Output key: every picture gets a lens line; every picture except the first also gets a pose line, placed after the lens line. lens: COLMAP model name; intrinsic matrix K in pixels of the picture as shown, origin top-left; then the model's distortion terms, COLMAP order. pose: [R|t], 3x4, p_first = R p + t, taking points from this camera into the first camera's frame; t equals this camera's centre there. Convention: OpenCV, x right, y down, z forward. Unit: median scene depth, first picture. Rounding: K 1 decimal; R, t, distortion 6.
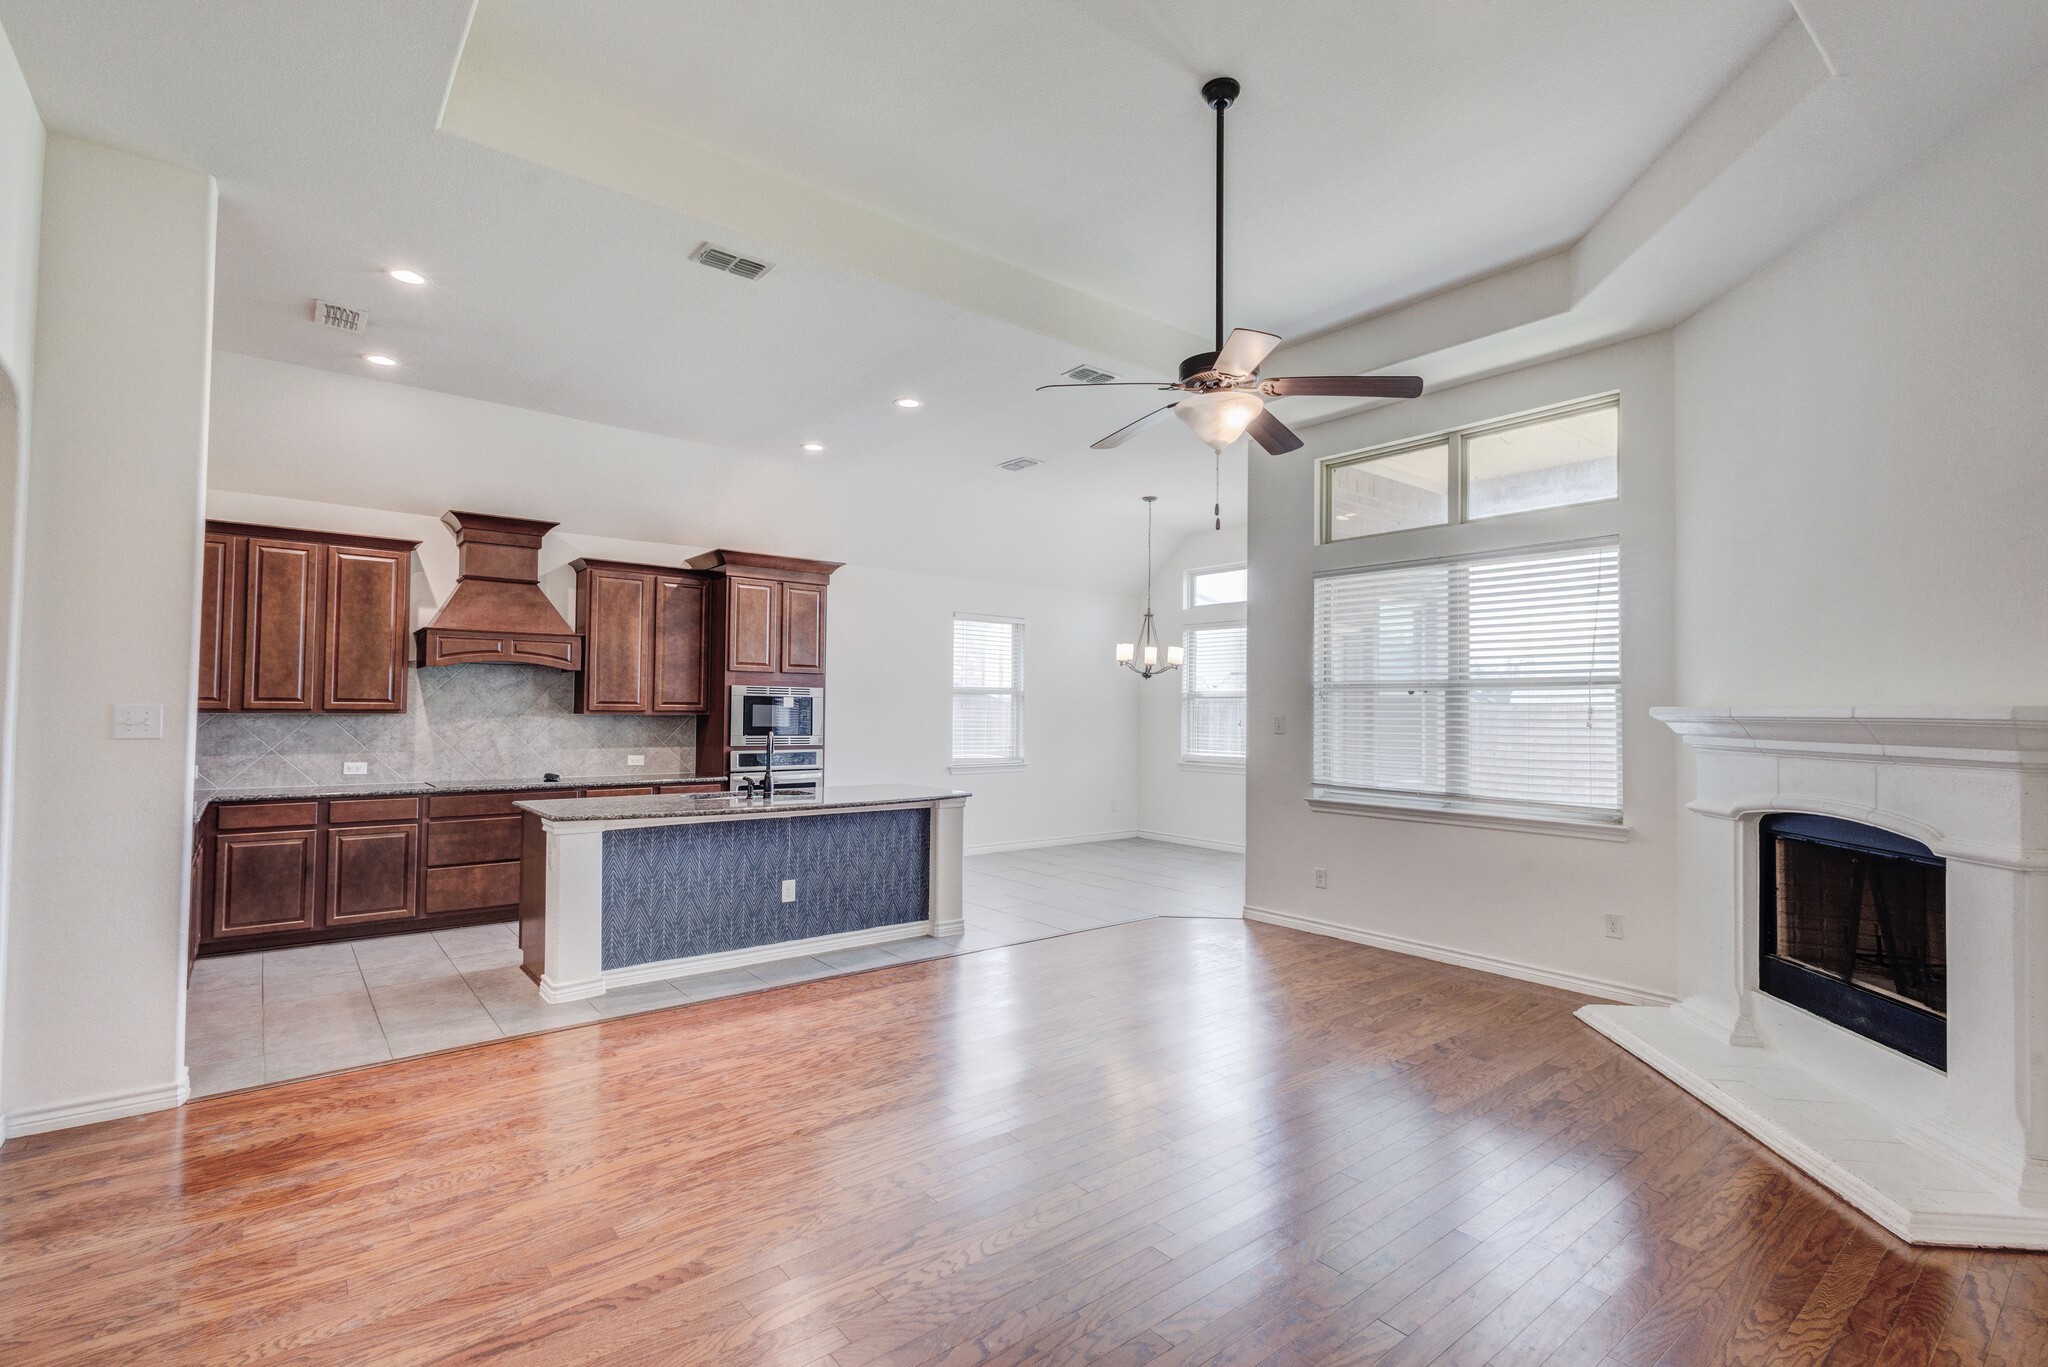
lens RADIAL K [[946.3, 0, 1027.2], [0, 946.3, 680.5], [0, 0, 1]] dist [0.012172, -0.001271]
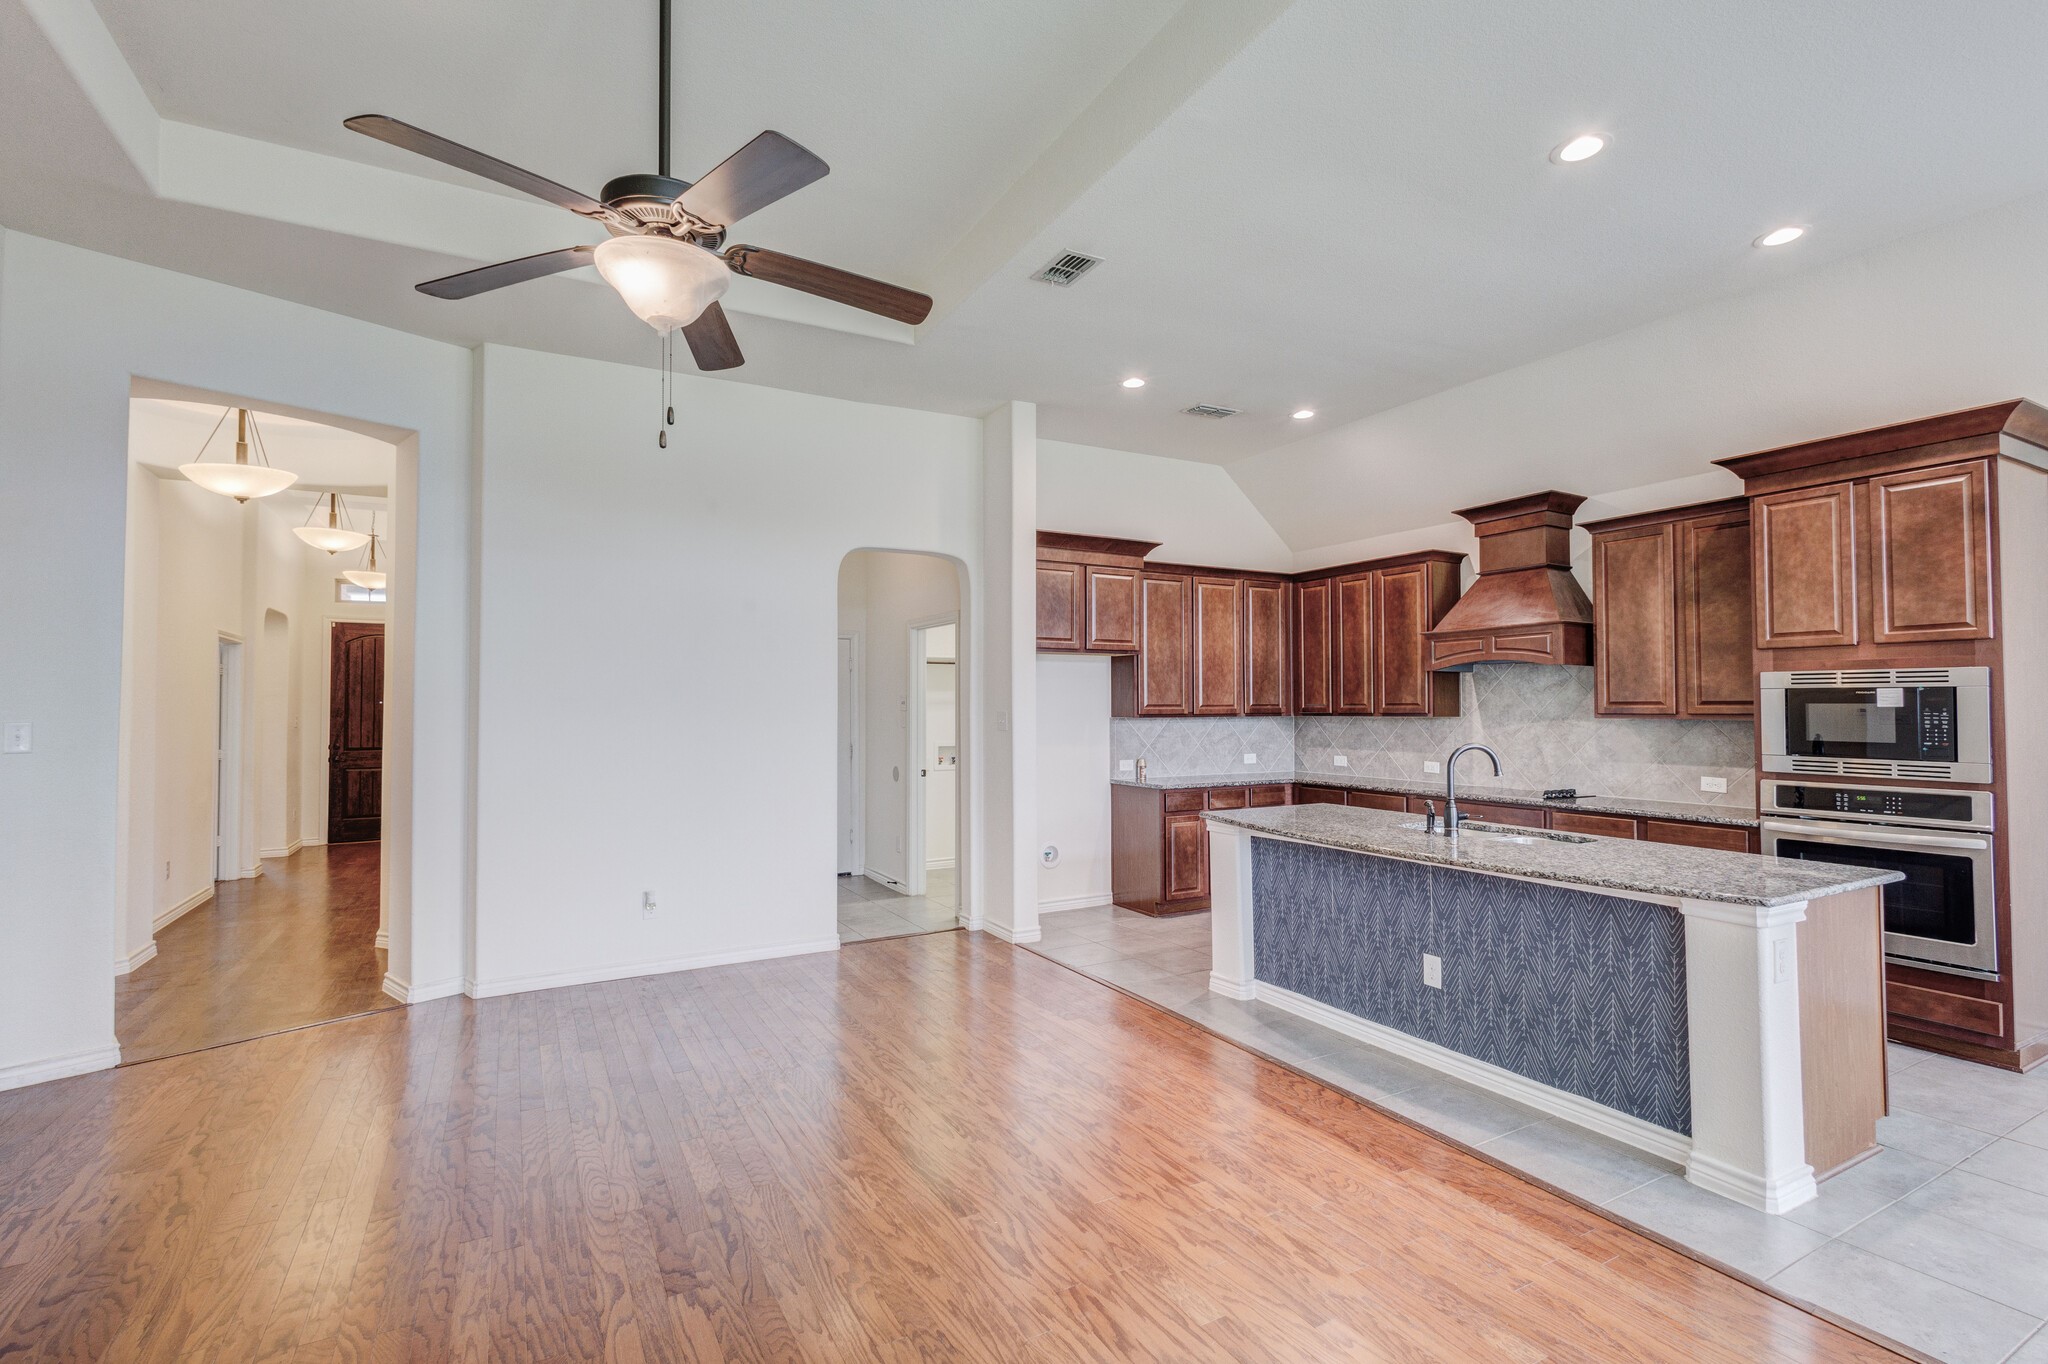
lens RADIAL K [[946.3, 0, 1027.2], [0, 946.3, 679.0], [0, 0, 1]] dist [0.012172, -0.001271]
pose [[-0.184226, -0.038276, -0.982138, 0.484945], [0.032445, 0.998460, -0.044998, 0.027708], [0.982348, -0.040155, -0.182701, 0.816947]]
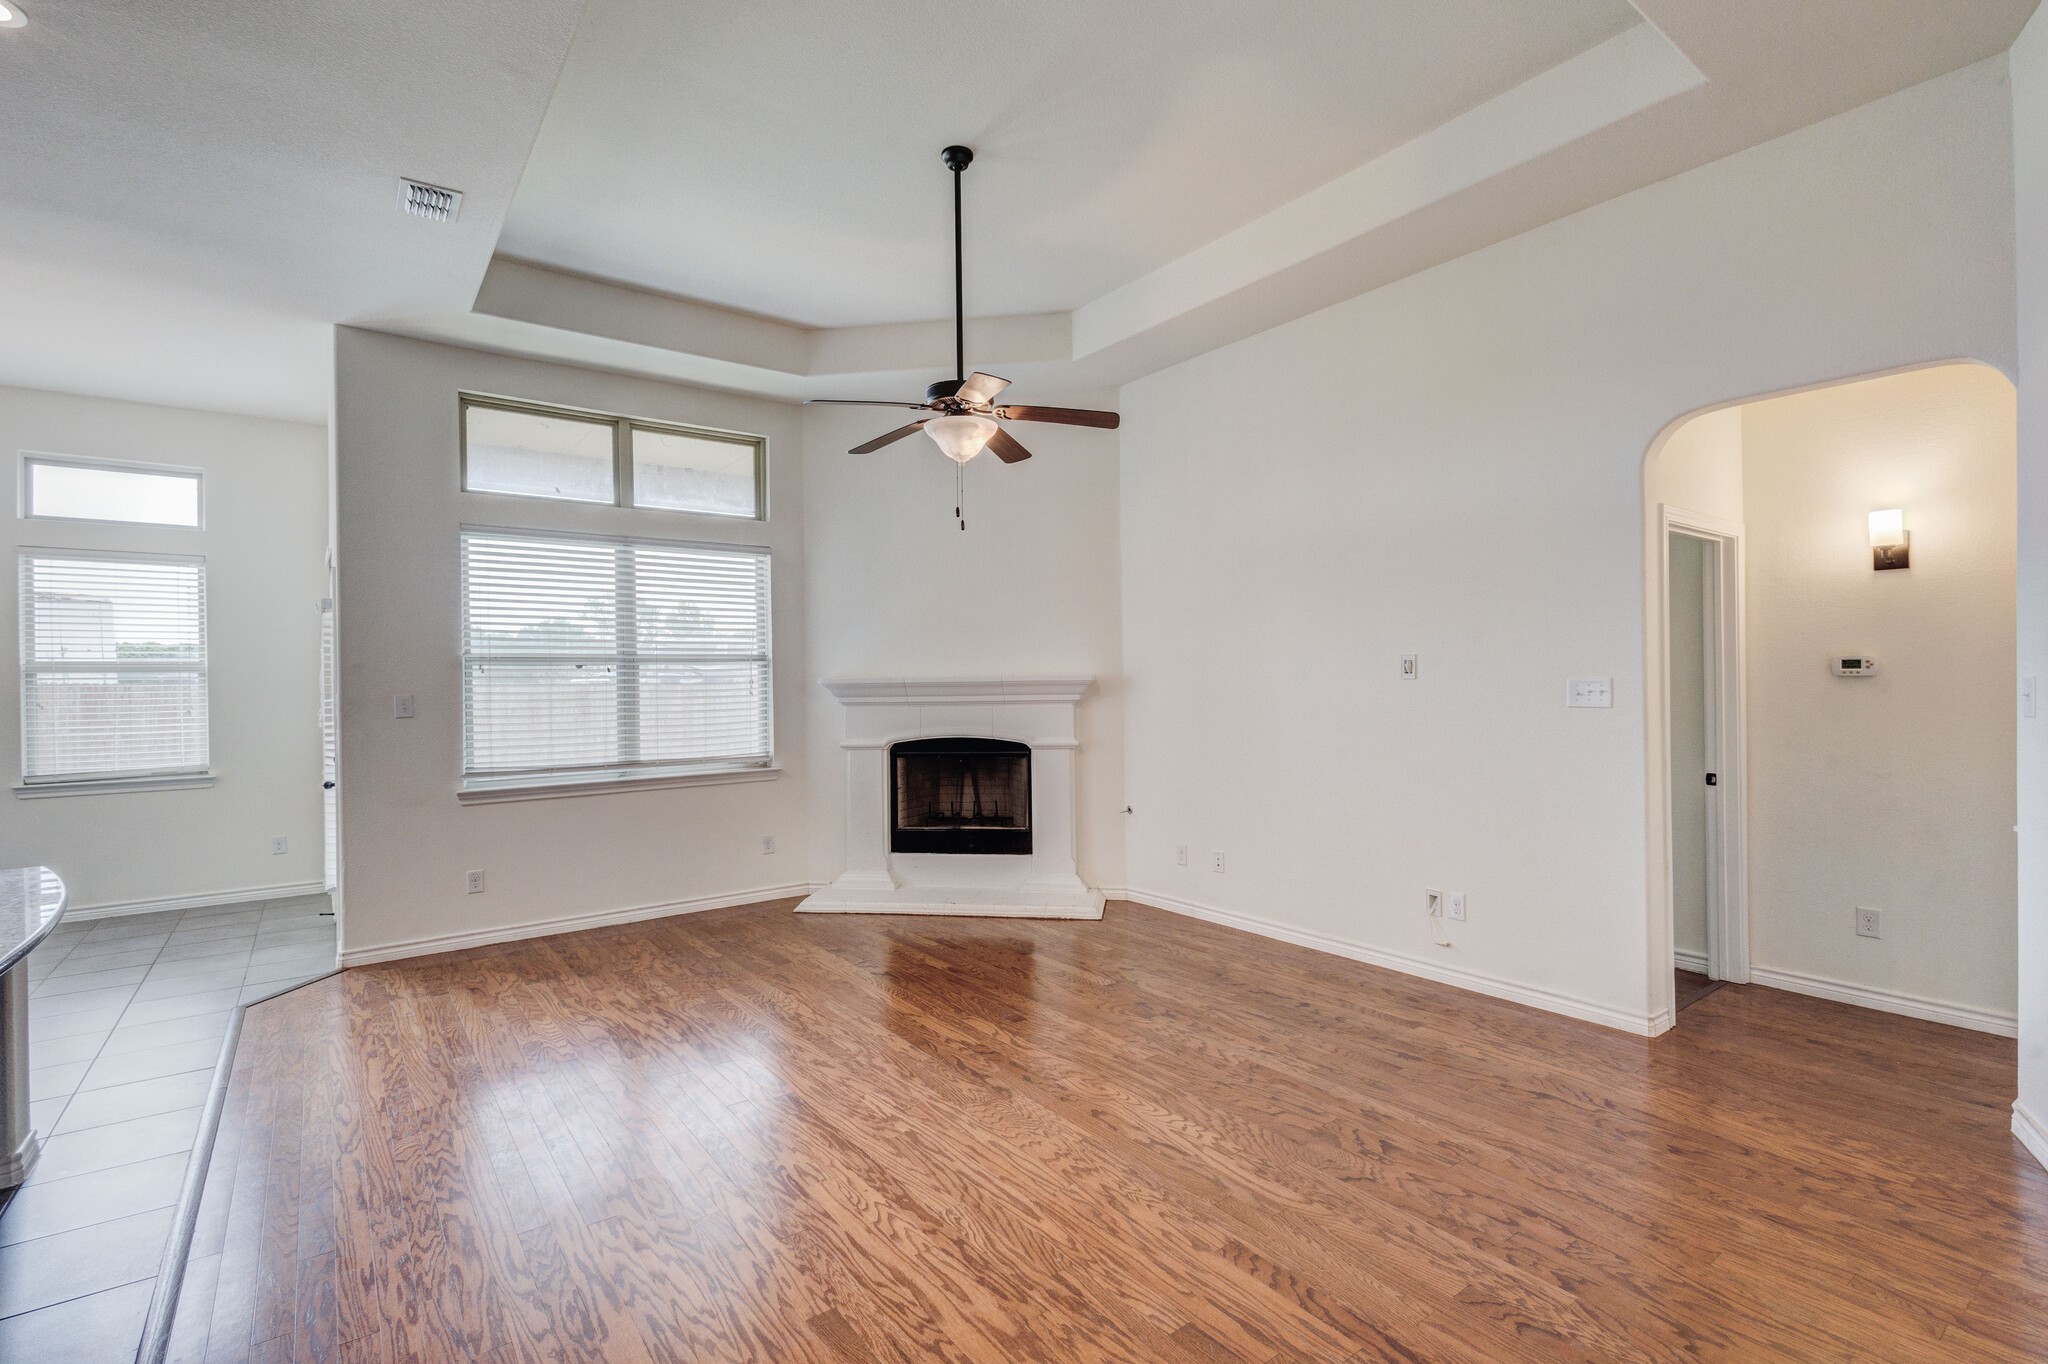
lens RADIAL K [[926.8, 0, 1036.6], [0, 926.8, 675.7], [0, 0, 1]] dist [0.010218, -0.000270]
pose [[0.030321, -0.004916, 0.999528, -0.573171], [-0.016451, 0.999850, 0.005417, 0.009555], [-0.999405, -0.016607, 0.030236, 0.516863]]
